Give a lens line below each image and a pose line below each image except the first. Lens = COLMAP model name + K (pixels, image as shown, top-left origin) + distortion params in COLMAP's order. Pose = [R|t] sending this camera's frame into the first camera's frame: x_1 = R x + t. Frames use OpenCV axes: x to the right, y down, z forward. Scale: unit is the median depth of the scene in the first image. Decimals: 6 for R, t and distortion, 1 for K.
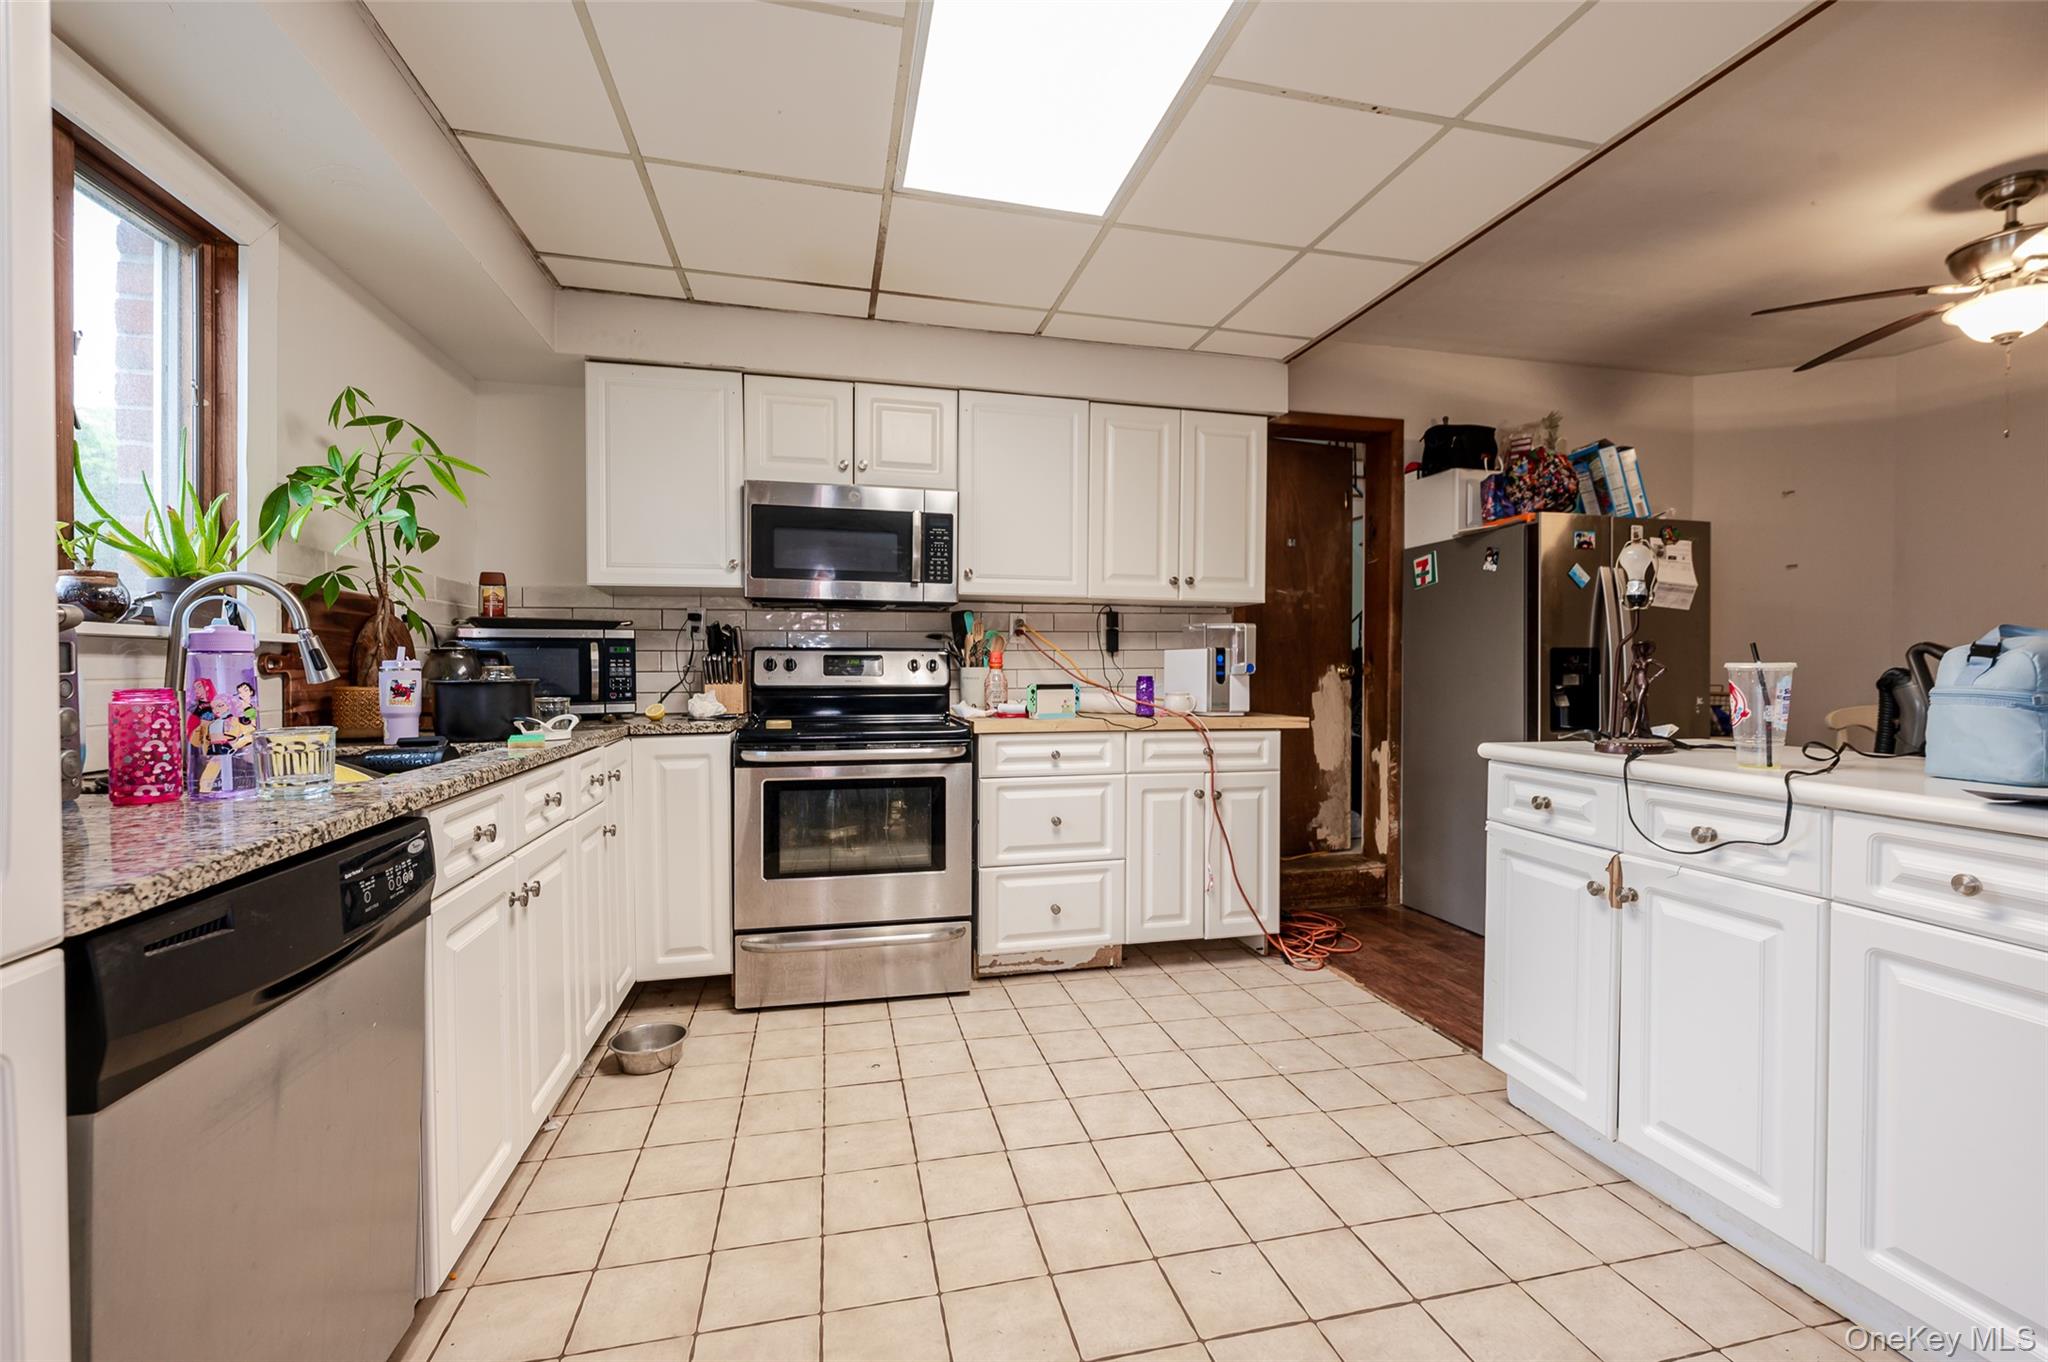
lens RADIAL K [[856.5, 0, 1016.5], [0, 856.5, 673.9], [0, 0, 1]] dist [-0.001775, -0.000034]
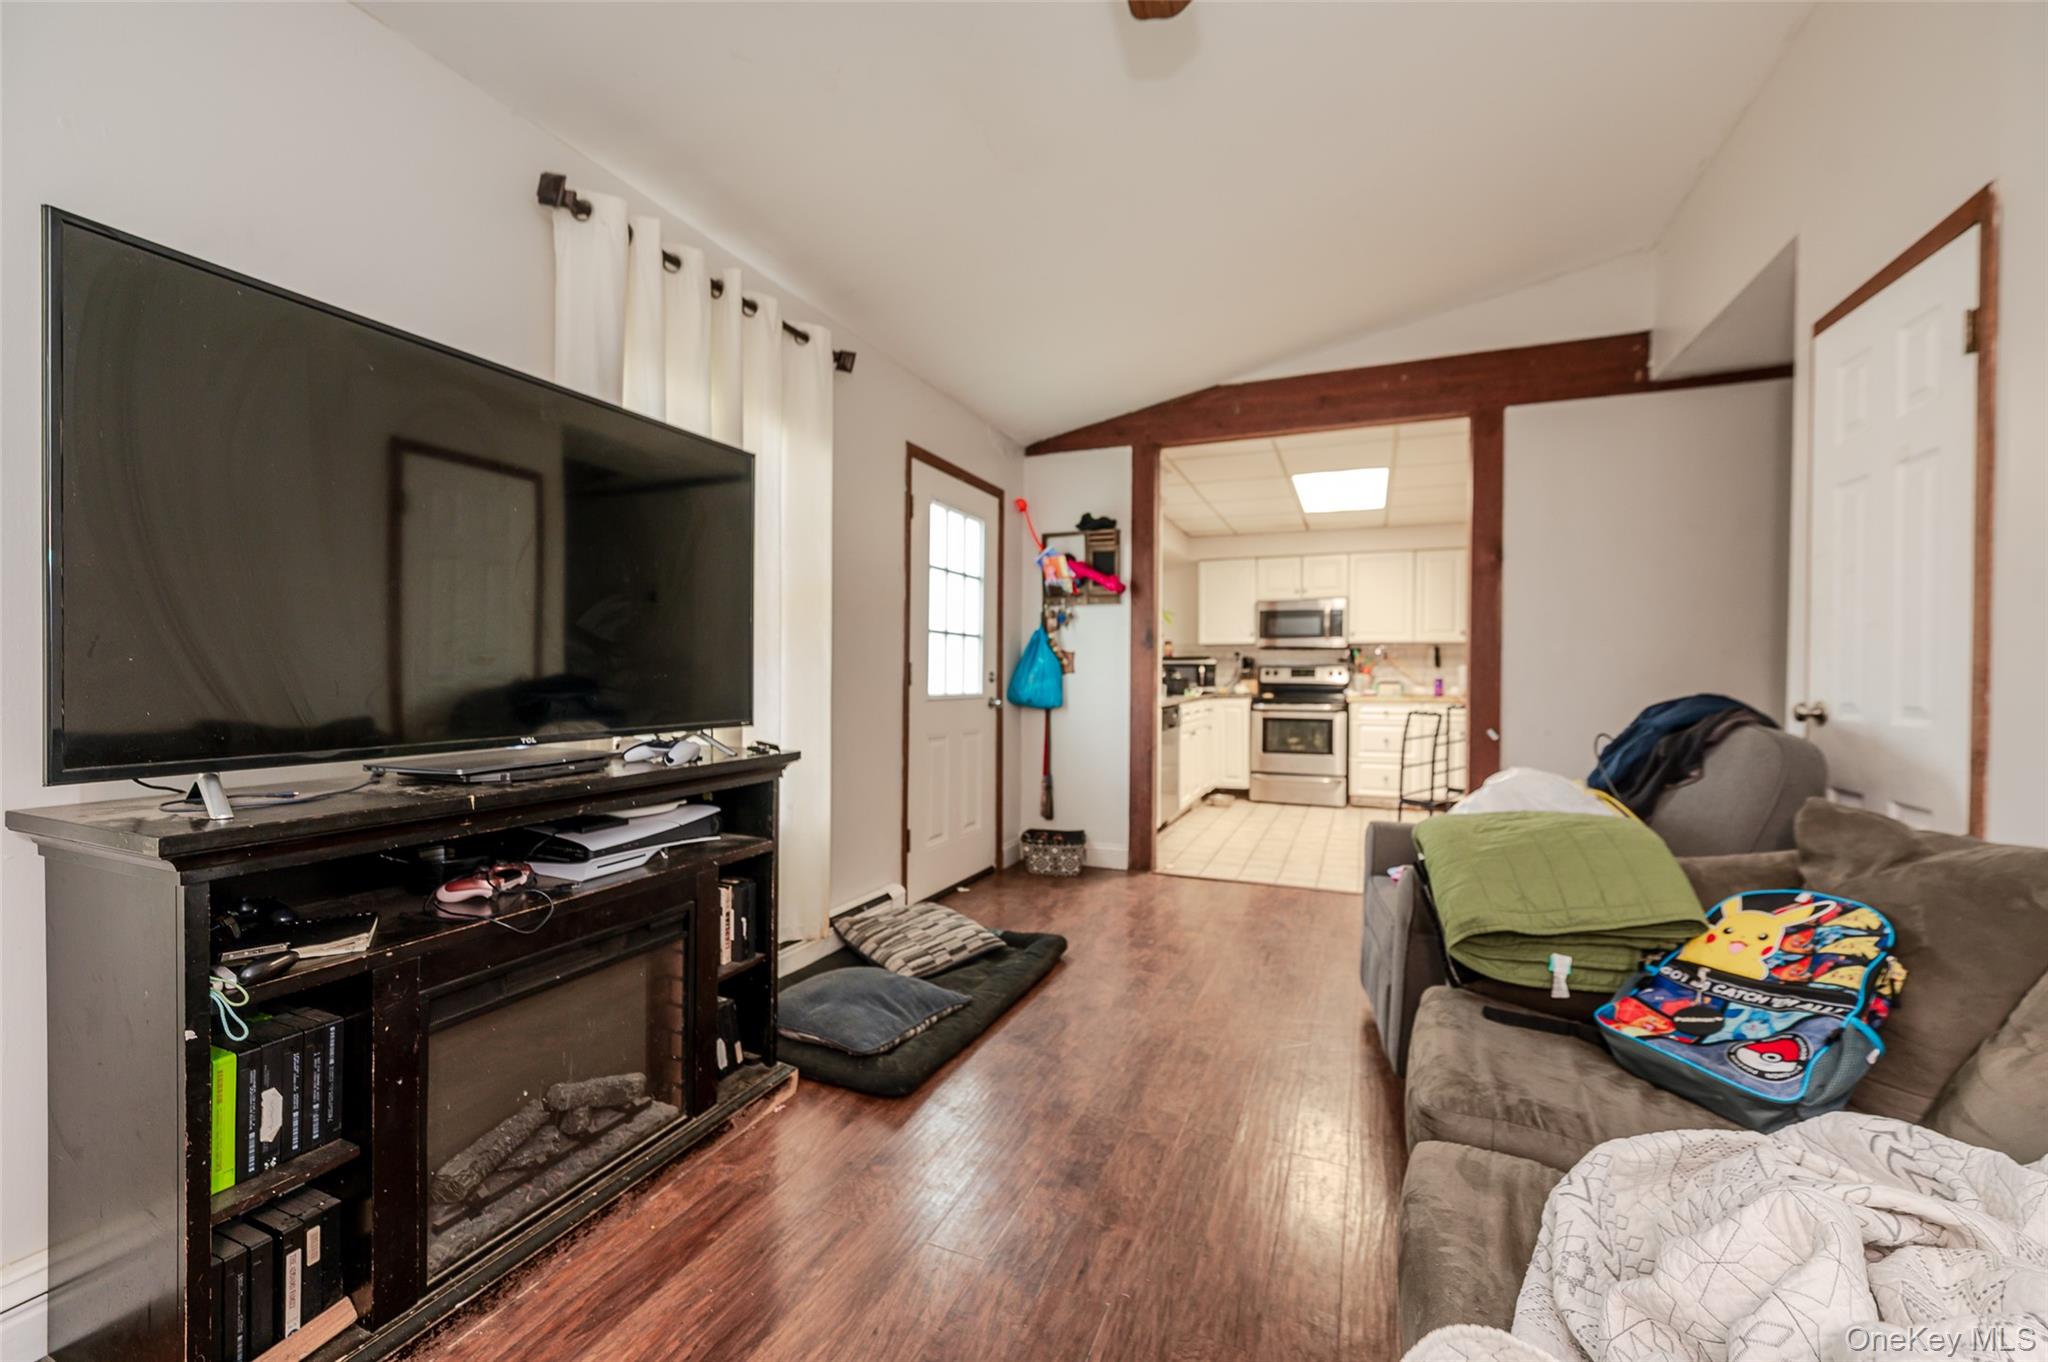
lens RADIAL K [[807.9, 0, 1014.5], [0, 807.9, 679.6], [0, 0, 1]] dist [-0.002550, 0.000031]
pose [[0.805539, 0.004706, -0.592524, 0.518982], [-0.006600, 0.999978, -0.001032, 0.015181], [0.592506, 0.004742, 0.805552, -1.342303]]
